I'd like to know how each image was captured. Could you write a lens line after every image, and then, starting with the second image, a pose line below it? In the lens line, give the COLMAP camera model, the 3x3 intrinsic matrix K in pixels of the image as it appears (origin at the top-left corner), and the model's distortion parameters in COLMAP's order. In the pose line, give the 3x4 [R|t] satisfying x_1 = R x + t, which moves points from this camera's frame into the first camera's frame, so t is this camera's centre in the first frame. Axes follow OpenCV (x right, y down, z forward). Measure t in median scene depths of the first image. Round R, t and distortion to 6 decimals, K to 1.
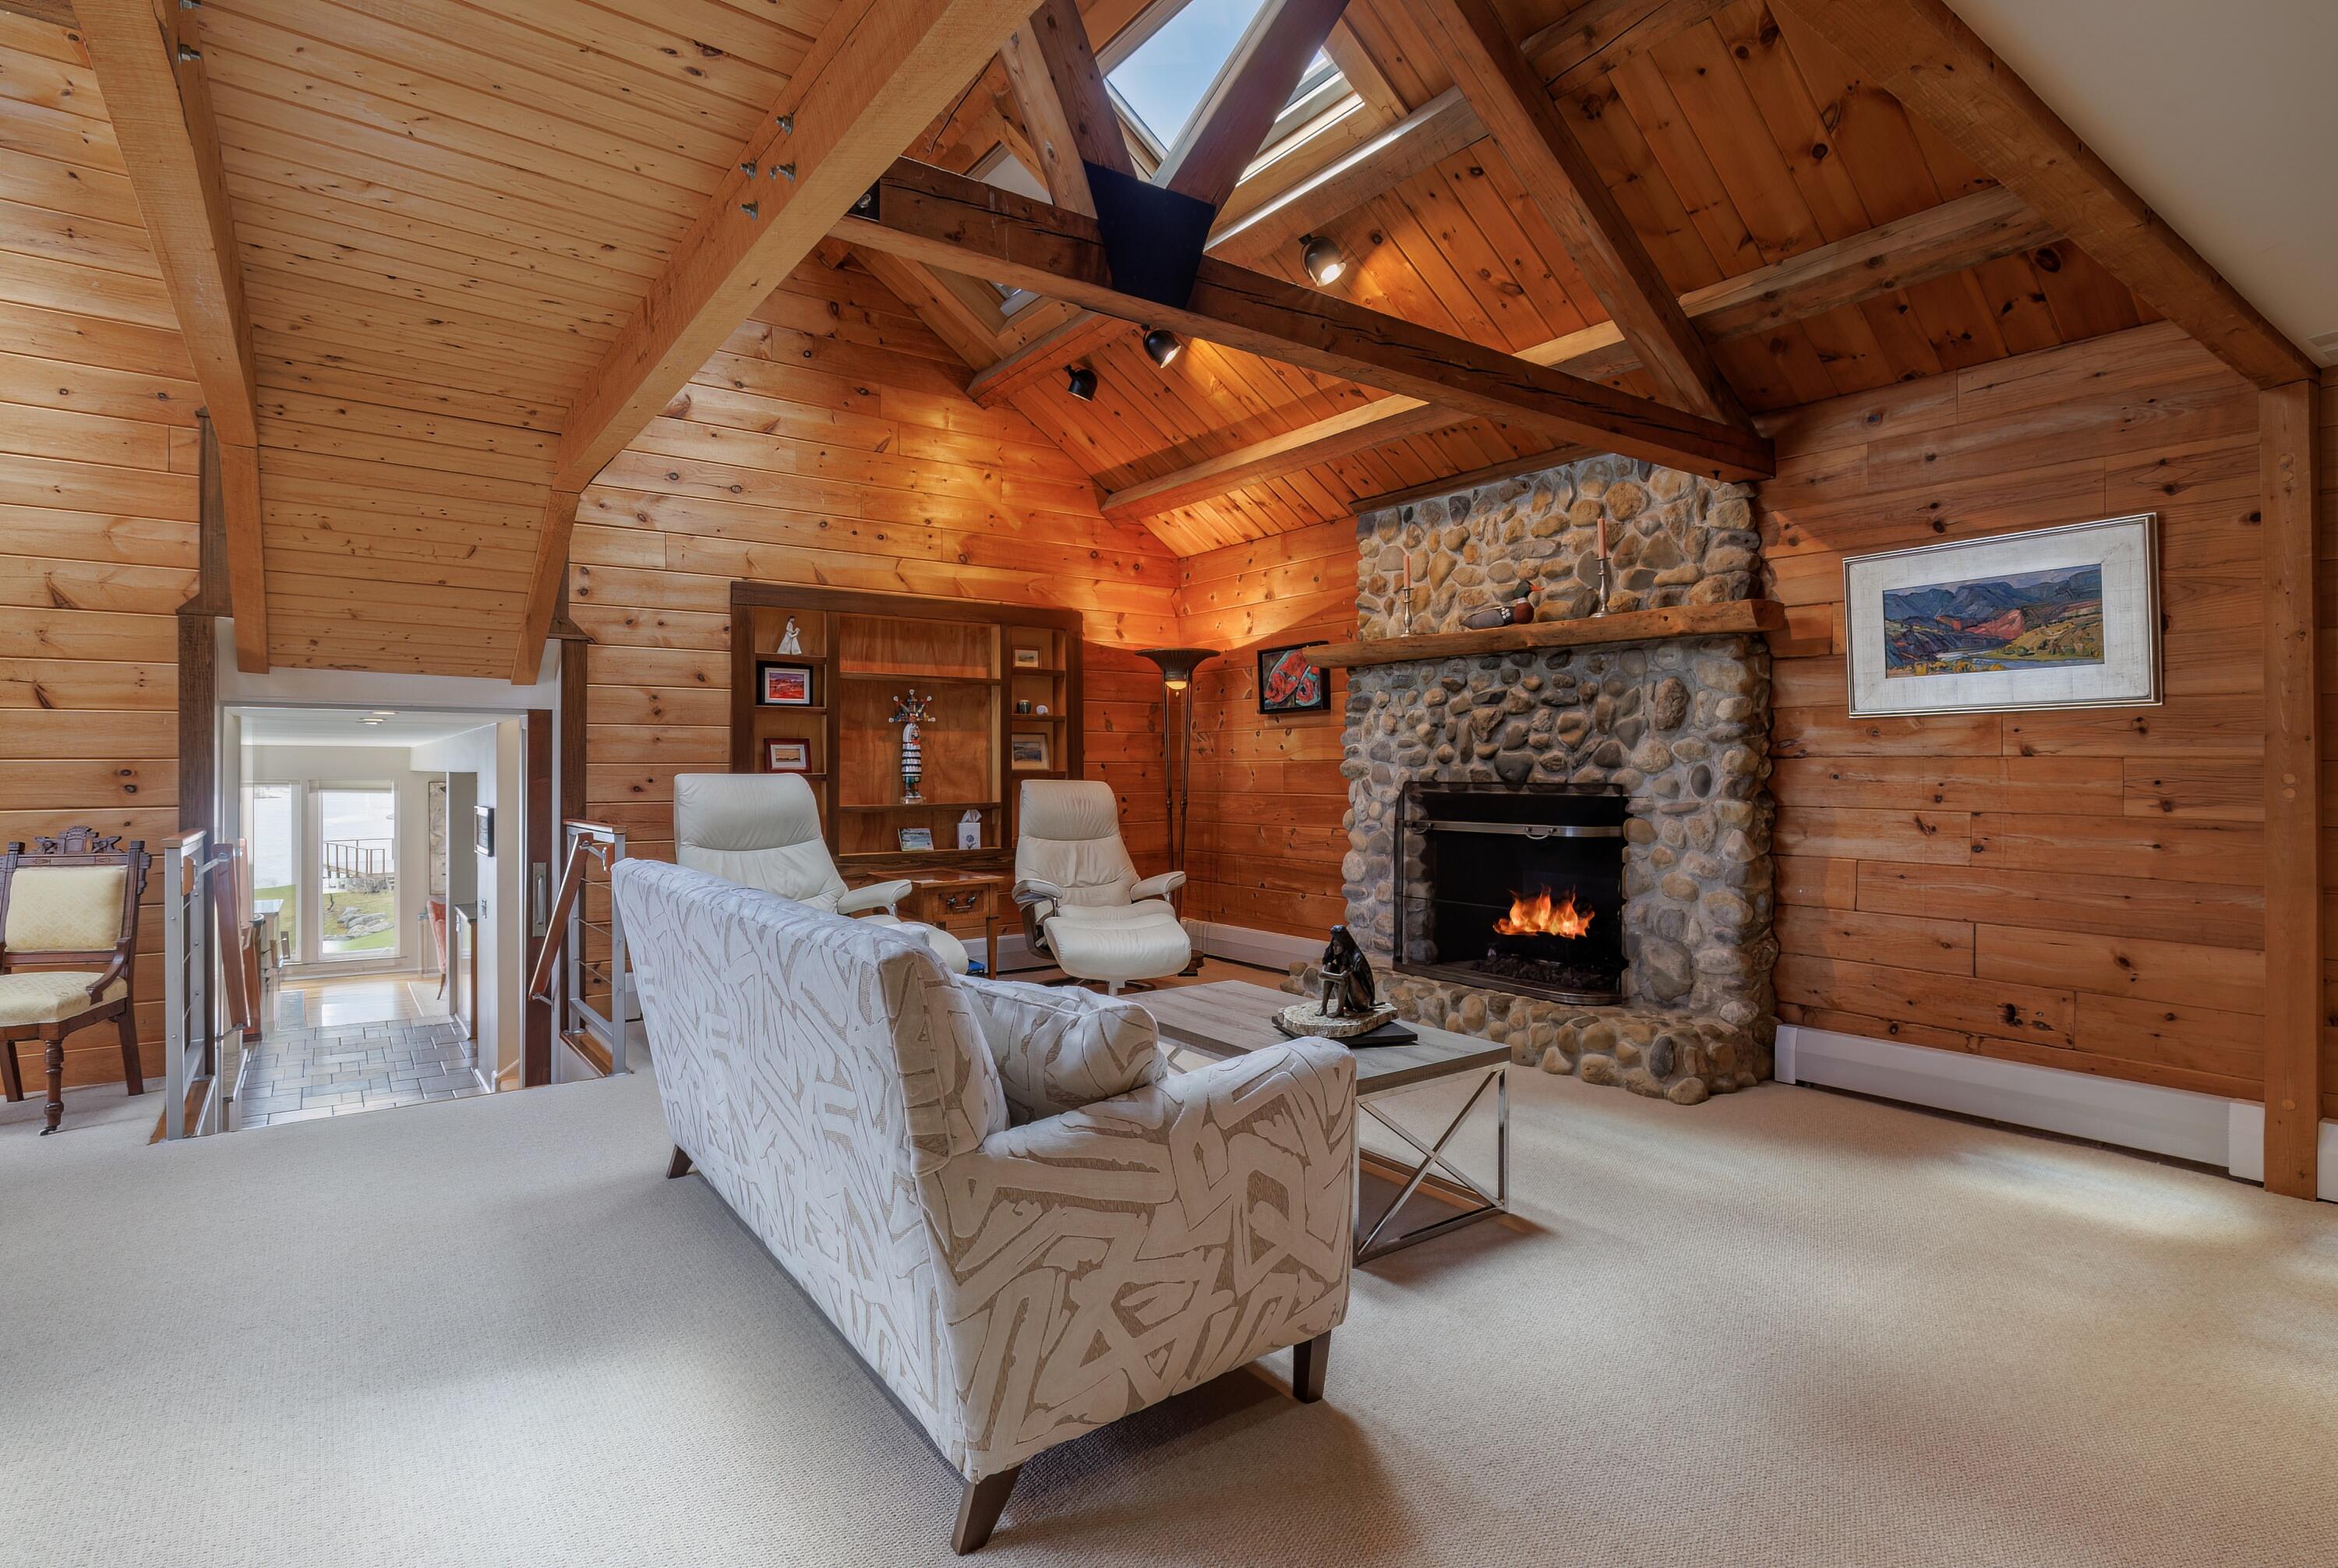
lens RADIAL K [[1160.5, 0, 1199.6], [0, 1160.5, 769.3], [0, 0, 1]] dist [-0.006914, 0.002154]
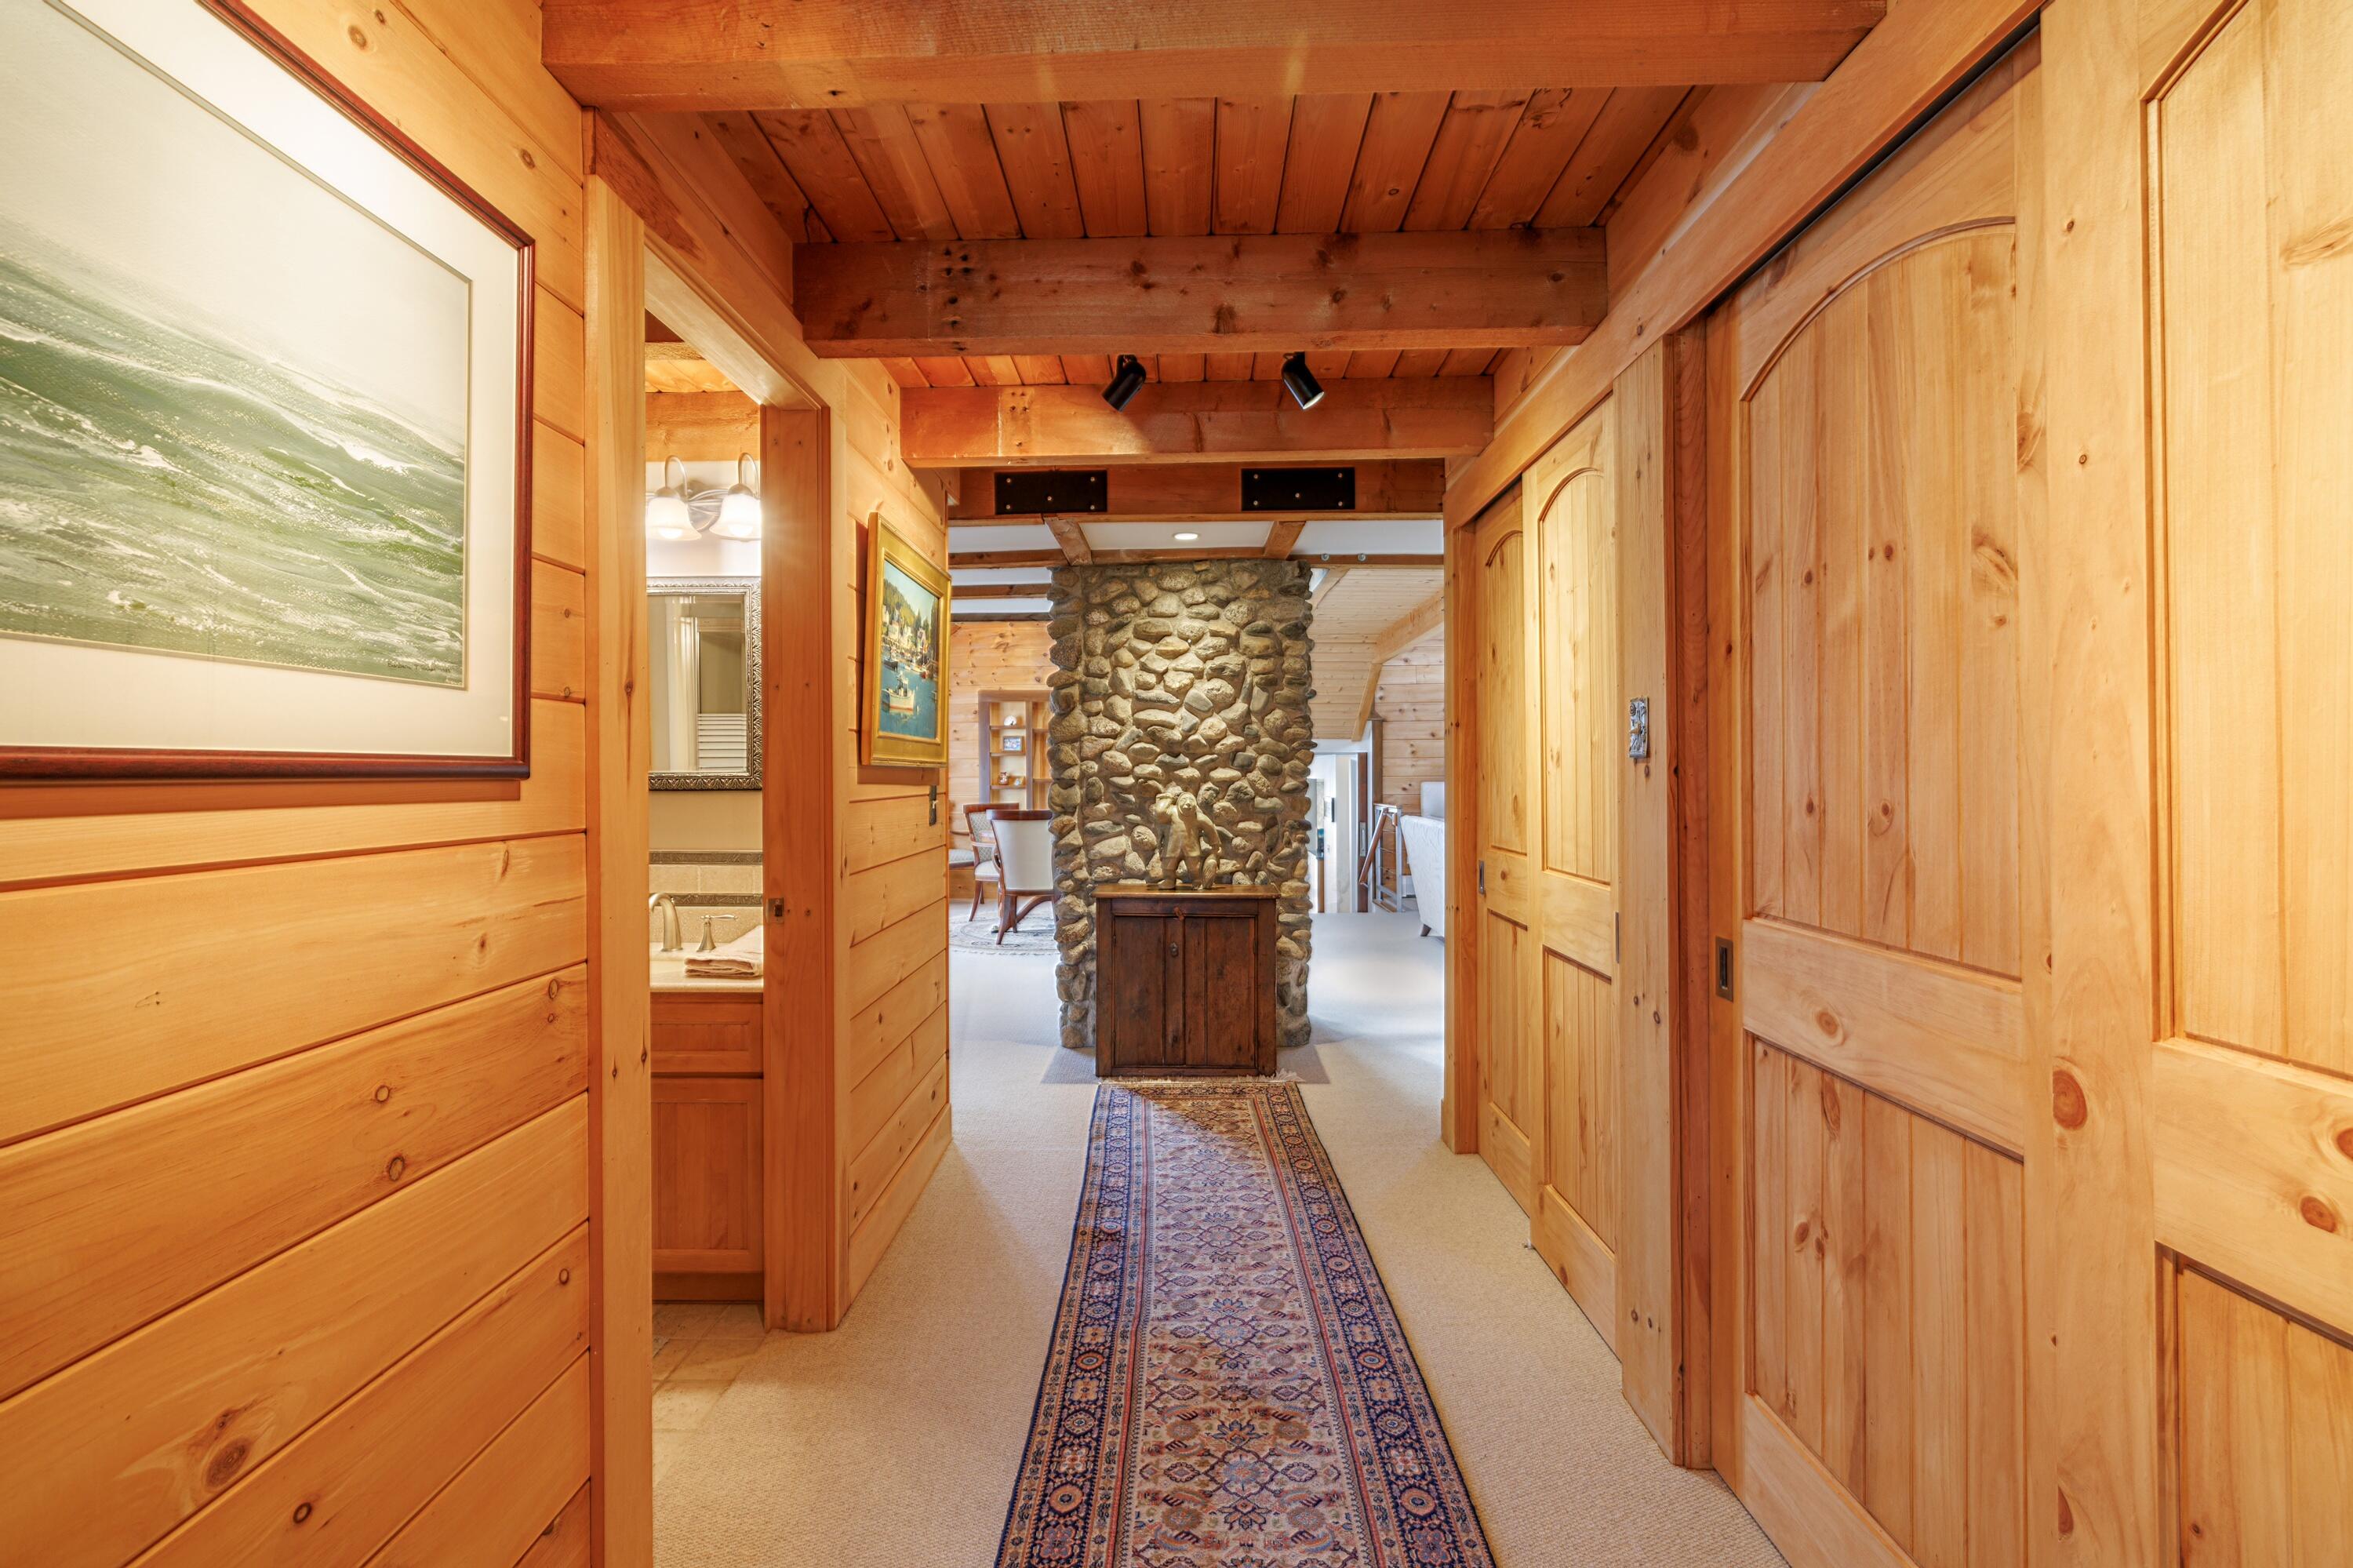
lens RADIAL K [[996.3, 0, 1167.2], [0, 996.3, 770.6], [0, 0, 1]] dist [0.001795, -0.001282]
pose [[0.780856, -0.005189, -0.624689, 0.345609], [0.005554, 0.999984, -0.001365, -0.019621], [0.624686, -0.002404, 0.780872, -0.767755]]
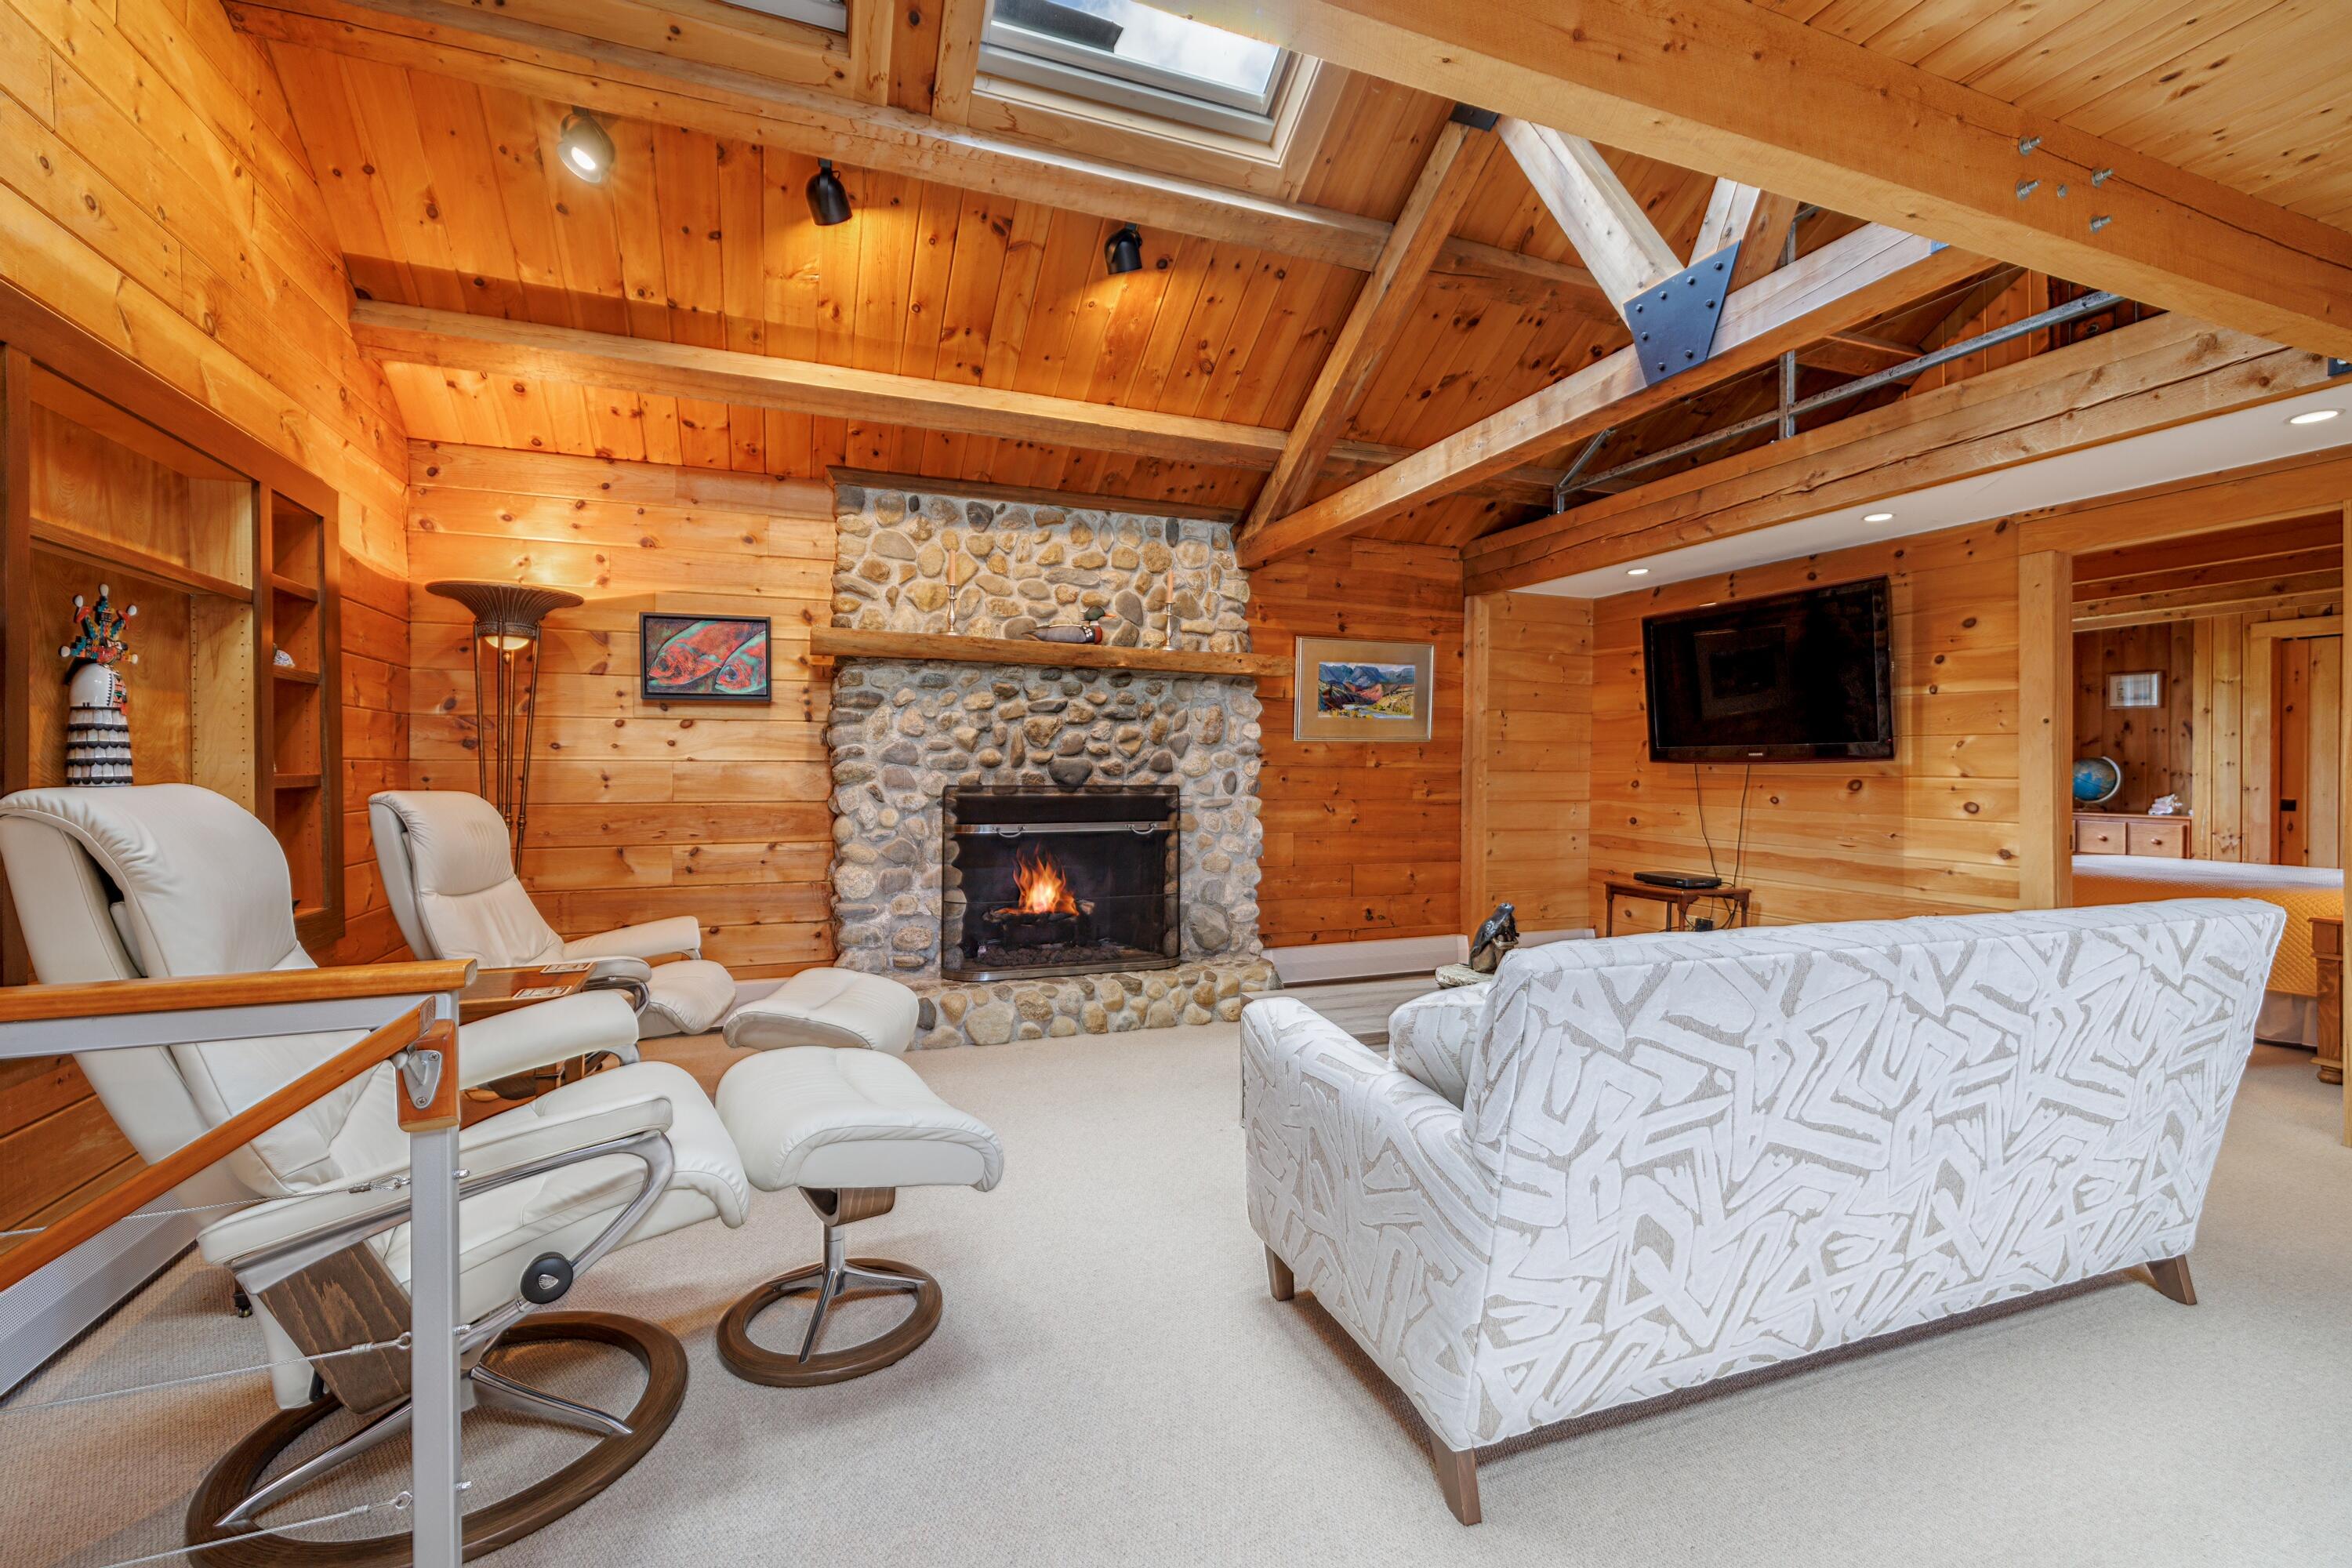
lens RADIAL K [[995.9, 0, 1166.8], [0, 995.9, 775.6], [0, 0, 1]] dist [0.001795, -0.001282]
pose [[0.274528, -0.001543, 0.961578, -0.641602], [-0.003872, 0.999989, 0.002710, -0.001421], [-0.961571, -0.004467, 0.274519, 0.679497]]
